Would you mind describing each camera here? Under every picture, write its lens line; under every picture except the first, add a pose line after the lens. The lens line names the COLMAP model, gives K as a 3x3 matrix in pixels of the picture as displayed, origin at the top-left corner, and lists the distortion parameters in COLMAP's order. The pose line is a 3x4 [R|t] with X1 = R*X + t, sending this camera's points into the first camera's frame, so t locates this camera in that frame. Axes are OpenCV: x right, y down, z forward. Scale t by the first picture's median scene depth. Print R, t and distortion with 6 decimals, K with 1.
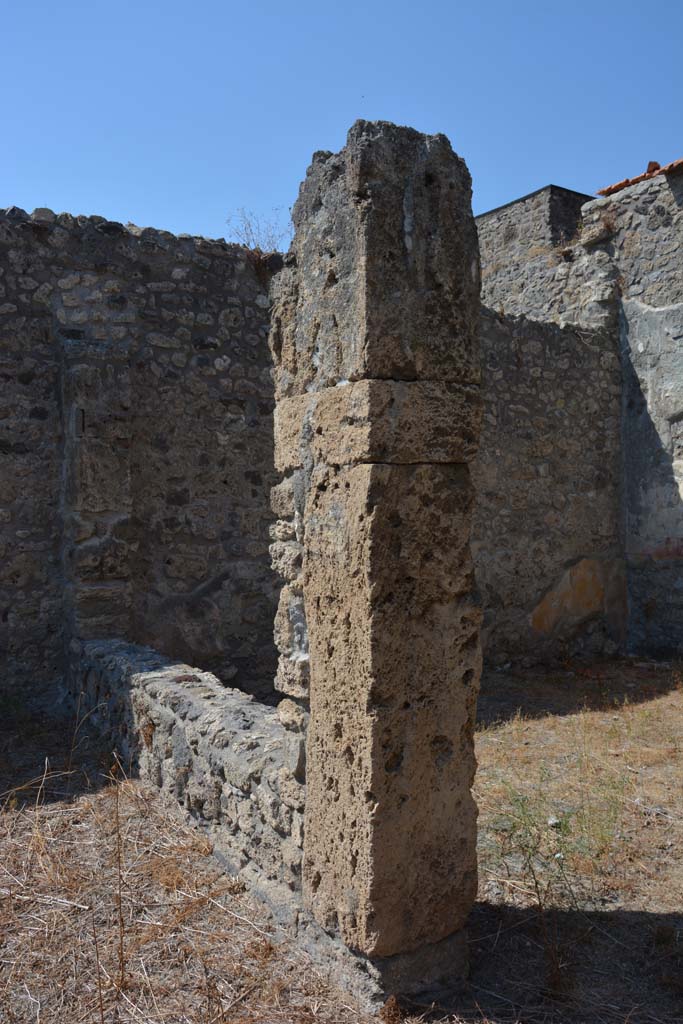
lens RADIAL K [[823.9, 0, 340.0], [0, 823.9, 508.4], [0, 0, 1]] dist [-0.143628, 0.112969]
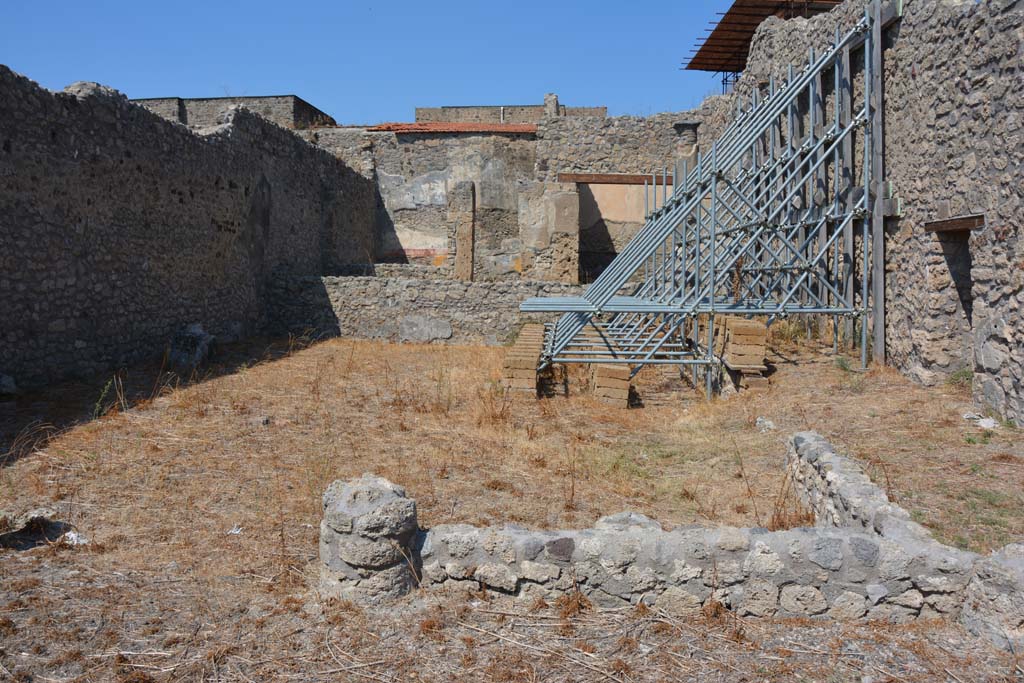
lens RADIAL K [[823.9, 0, 512.0], [0, 823.9, 340.1], [0, 0, 1]] dist [-0.143628, 0.112969]
pose [[0.591243, -0.060785, 0.804200, -1.861178], [0.001508, 0.997237, 0.074267, 0.149422], [-0.806492, -0.042697, 0.589701, -1.236691]]
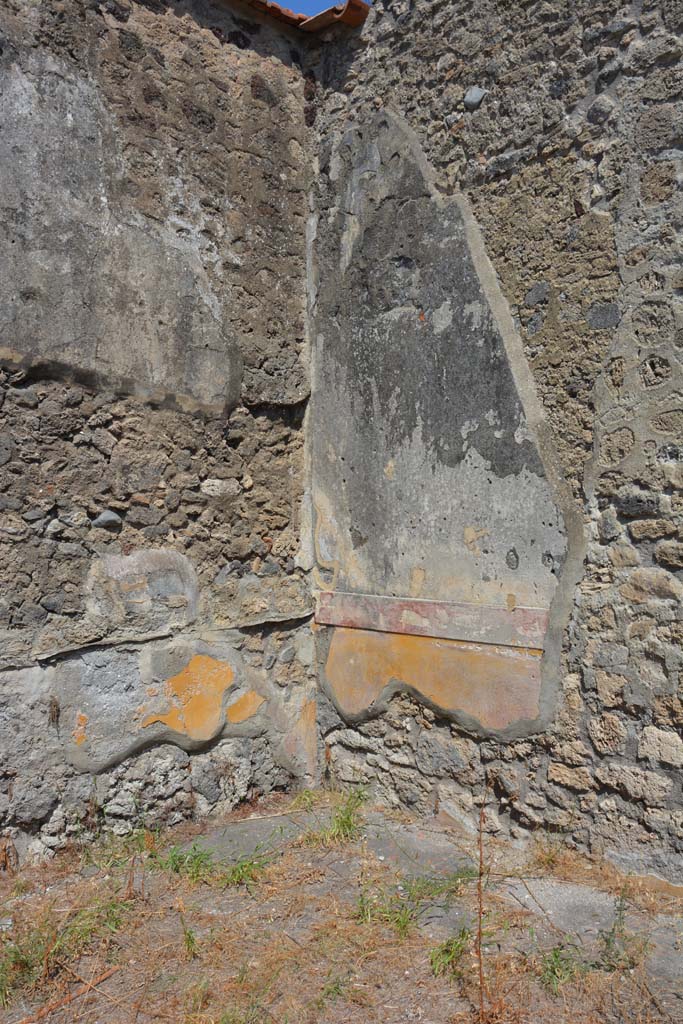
lens RADIAL K [[823.9, 0, 340.5], [0, 823.9, 515.8], [0, 0, 1]] dist [-0.143628, 0.112969]
pose [[-0.148623, 0.027291, 0.988517, 0.103234], [0.036416, 0.999092, -0.022108, -0.007629], [-0.988223, 0.032712, -0.149482, 0.547629]]
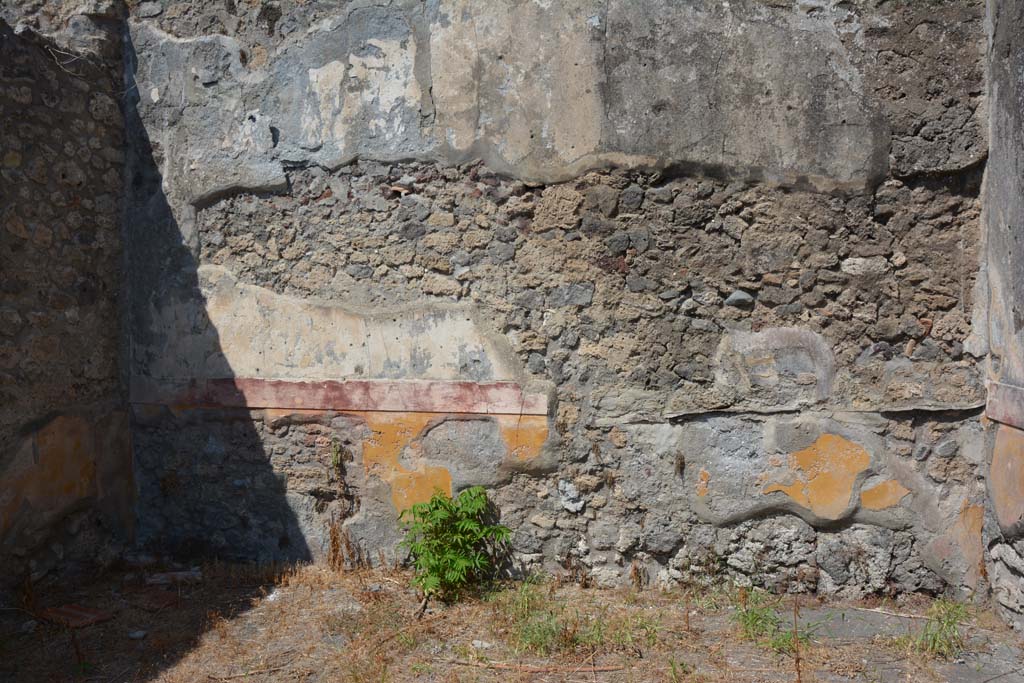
lens RADIAL K [[823.9, 0, 509.0], [0, 823.9, 347.1], [0, 0, 1]] dist [-0.143628, 0.112969]
pose [[0.726925, -0.010159, 0.686642, 0.131853], [0.005890, 0.999946, 0.008560, 0.005485], [-0.686691, -0.002178, 0.726946, 0.319926]]
